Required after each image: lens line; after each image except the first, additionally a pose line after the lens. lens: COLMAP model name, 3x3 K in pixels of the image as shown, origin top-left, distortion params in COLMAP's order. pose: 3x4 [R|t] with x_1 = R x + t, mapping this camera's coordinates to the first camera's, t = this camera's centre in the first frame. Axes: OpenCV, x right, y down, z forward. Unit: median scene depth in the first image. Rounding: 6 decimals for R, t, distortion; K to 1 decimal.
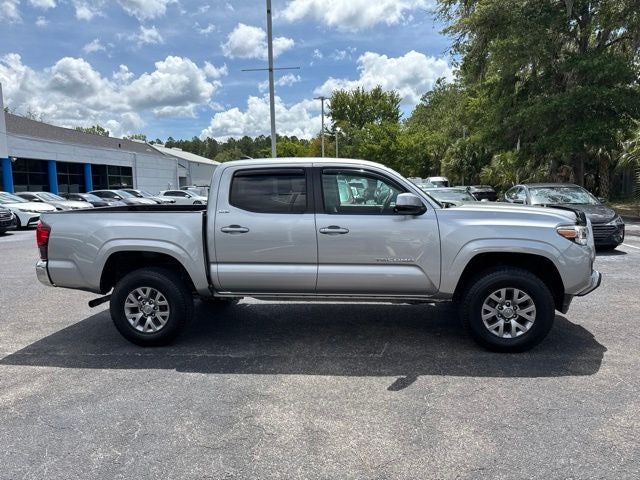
lens RADIAL K [[451.3, 0, 315.4], [0, 451.3, 234.1], [0, 0, 1]] dist [0.043921, -0.055070]
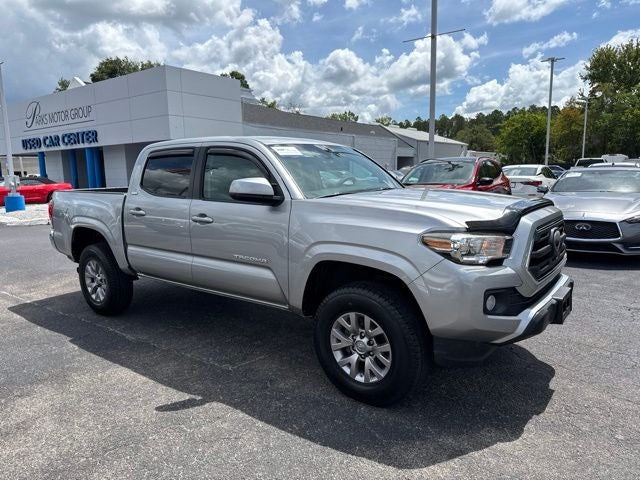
lens RADIAL K [[451.3, 0, 314.9], [0, 451.3, 243.8], [0, 0, 1]] dist [0.043921, -0.055070]
pose [[0.862595, 0.082659, -0.499096, 0.649437], [-0.049598, 0.995626, 0.079172, -0.038246], [0.503458, -0.043539, 0.862922, 0.333354]]
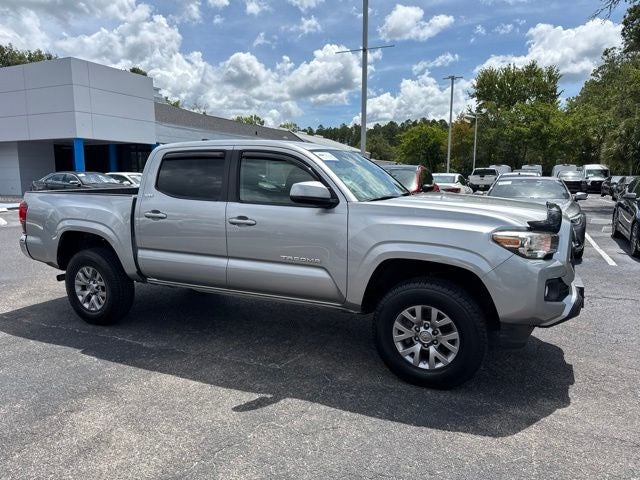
lens RADIAL K [[451.3, 0, 315.0], [0, 451.3, 241.2], [0, 0, 1]] dist [0.043921, -0.055070]
pose [[0.948933, 0.064167, -0.308883, 0.438100], [-0.050088, 0.997321, 0.053306, -0.022220], [0.311476, -0.035113, 0.949605, 0.189679]]
